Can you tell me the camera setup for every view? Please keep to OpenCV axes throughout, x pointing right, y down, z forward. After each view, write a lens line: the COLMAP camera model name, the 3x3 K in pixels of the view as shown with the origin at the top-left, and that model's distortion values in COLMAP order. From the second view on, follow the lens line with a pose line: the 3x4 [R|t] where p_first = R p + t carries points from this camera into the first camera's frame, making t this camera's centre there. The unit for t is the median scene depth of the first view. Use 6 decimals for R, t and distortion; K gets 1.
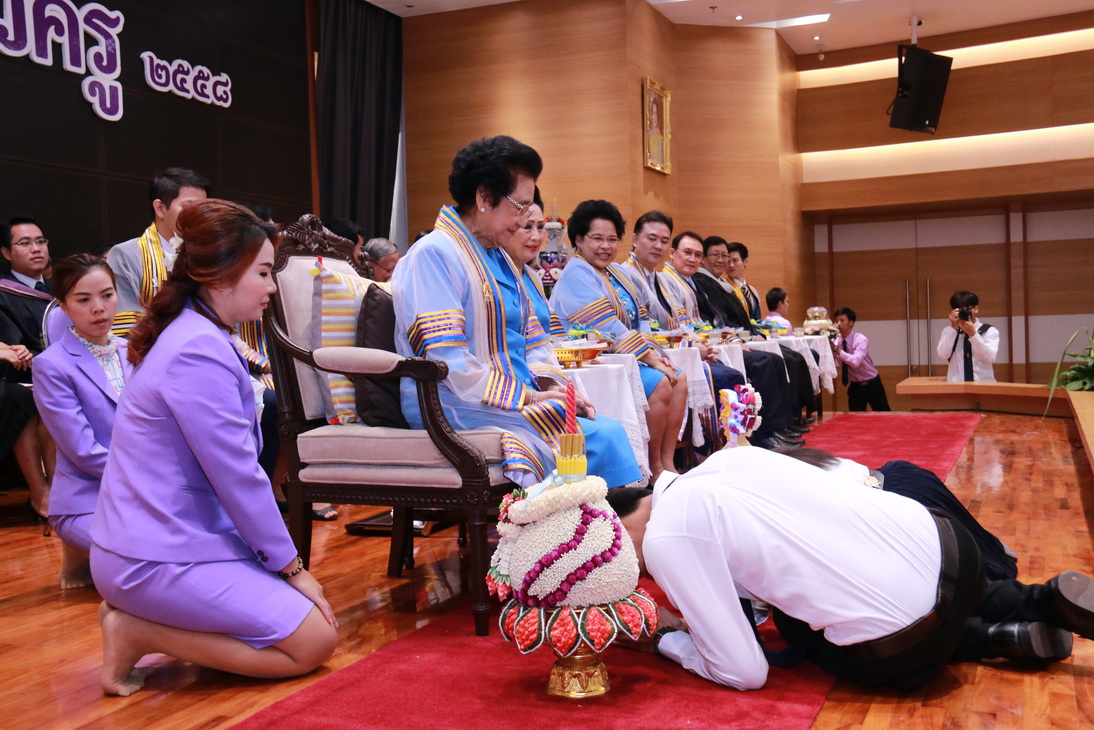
lens RADIAL K [[1190.7, 0, 547.0], [0, 1190.7, 358.8], [0, 0, 1]] dist [-0.080142, 0.399994]
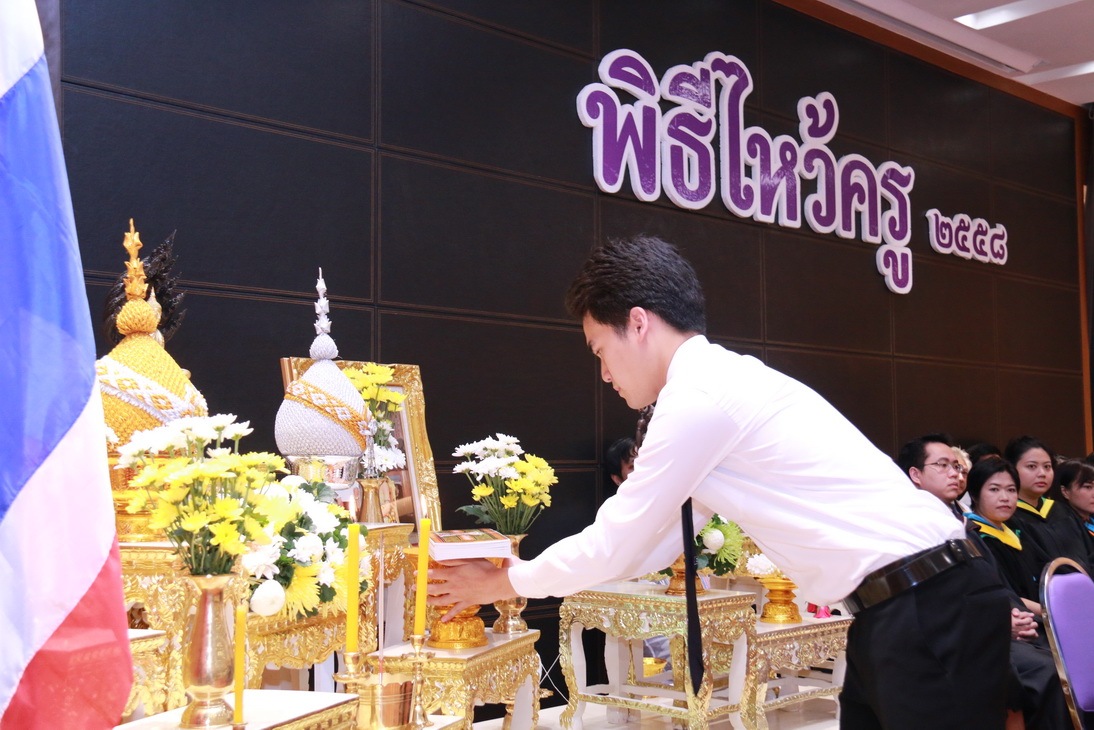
lens RADIAL K [[1391.5, 0, 550.7], [0, 1391.5, 365.3], [0, 0, 1]] dist [-0.012763, 0.284880]
pose [[0.928996, -0.011958, -0.369897, -0.214234], [-0.023052, 0.995668, -0.090082, -0.049919], [0.369372, 0.092212, 0.924695, -0.006991]]
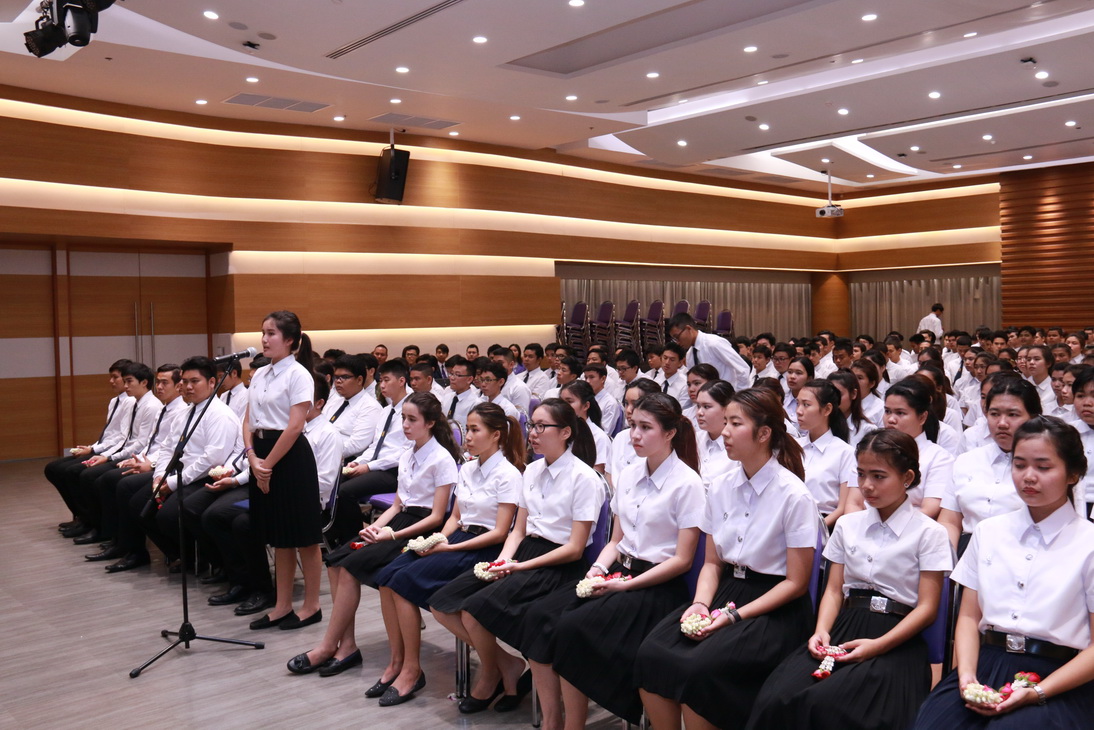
lens RADIAL K [[975.4, 0, 551.3], [0, 975.4, 352.3], [0, 0, 1]] dist [-0.156006, 0.202648]
pose [[0.438418, -0.001272, 0.898770, -0.379110], [0.024598, 0.999641, -0.010584, 0.003512], [-0.898435, 0.026748, 0.438292, 0.209031]]
